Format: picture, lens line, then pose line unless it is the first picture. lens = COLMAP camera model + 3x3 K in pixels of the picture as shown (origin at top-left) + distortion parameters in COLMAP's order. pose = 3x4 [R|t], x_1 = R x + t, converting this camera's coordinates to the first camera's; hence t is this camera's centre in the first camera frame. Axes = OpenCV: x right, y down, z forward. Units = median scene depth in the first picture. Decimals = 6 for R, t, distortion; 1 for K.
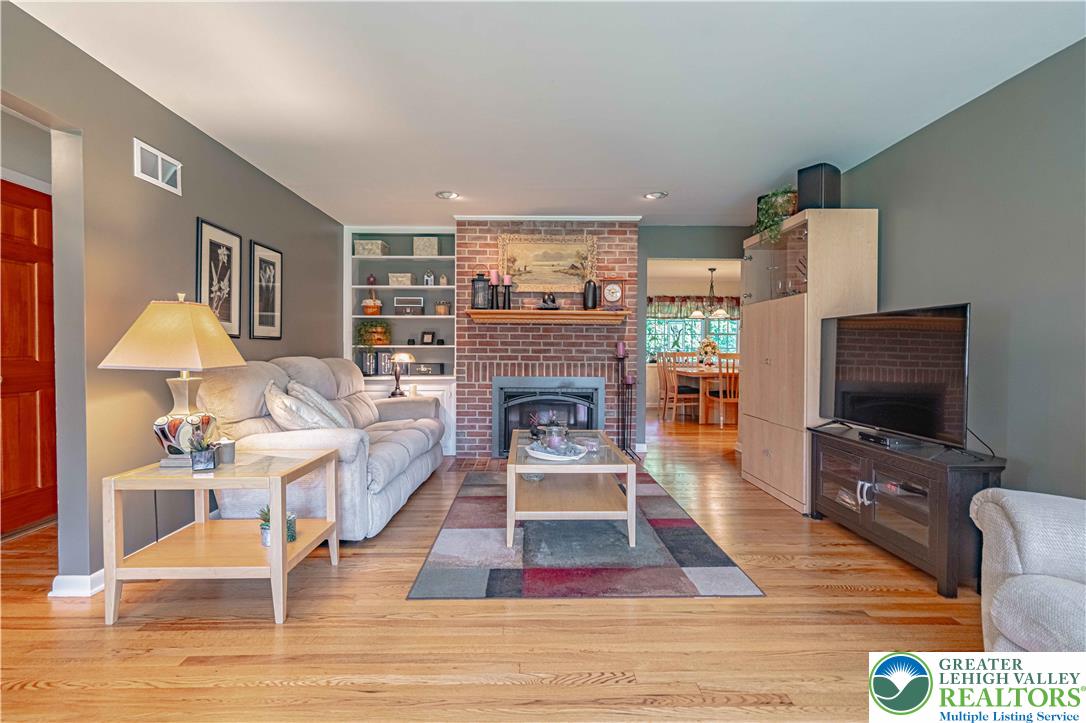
lens RADIAL K [[522.5, 0, 539.2], [0, 522.5, 357.4], [0, 0, 1]] dist [0.001380, 0.000648]
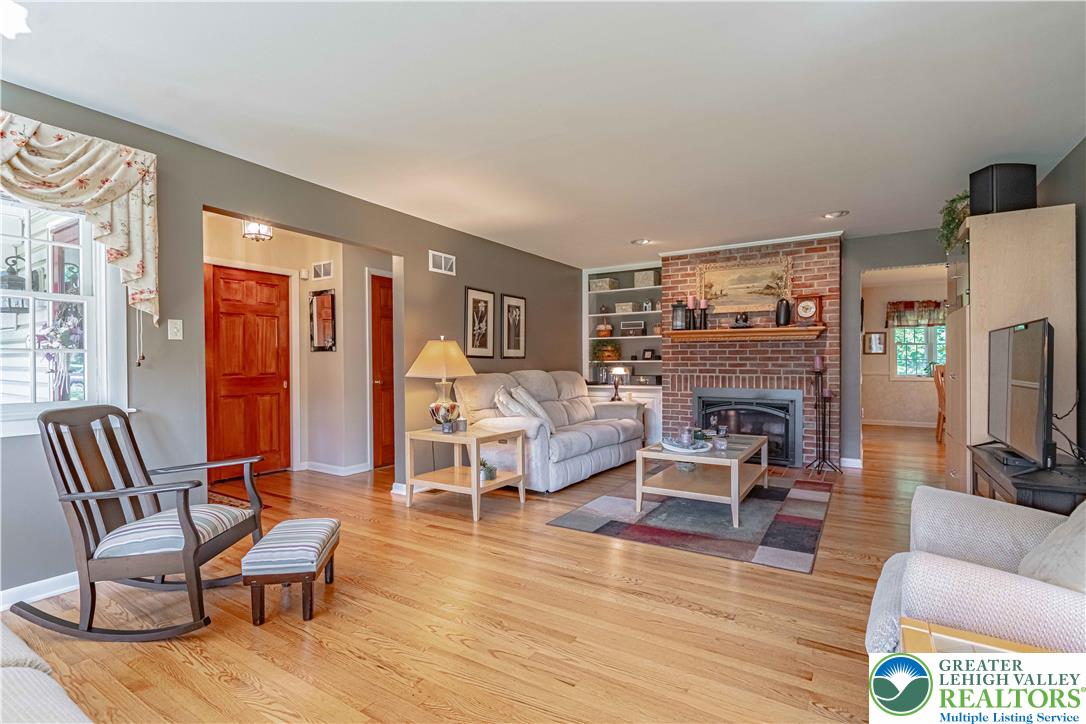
lens RADIAL K [[497.1, 0, 545.7], [0, 497.1, 365.6], [0, 0, 1]] dist [-0.005566, 0.001827]
pose [[0.851822, -0.002570, -0.523825, 0.313864], [-0.001713, 0.999969, -0.007692, -0.003552], [0.523829, 0.007449, 0.851791, -0.168162]]
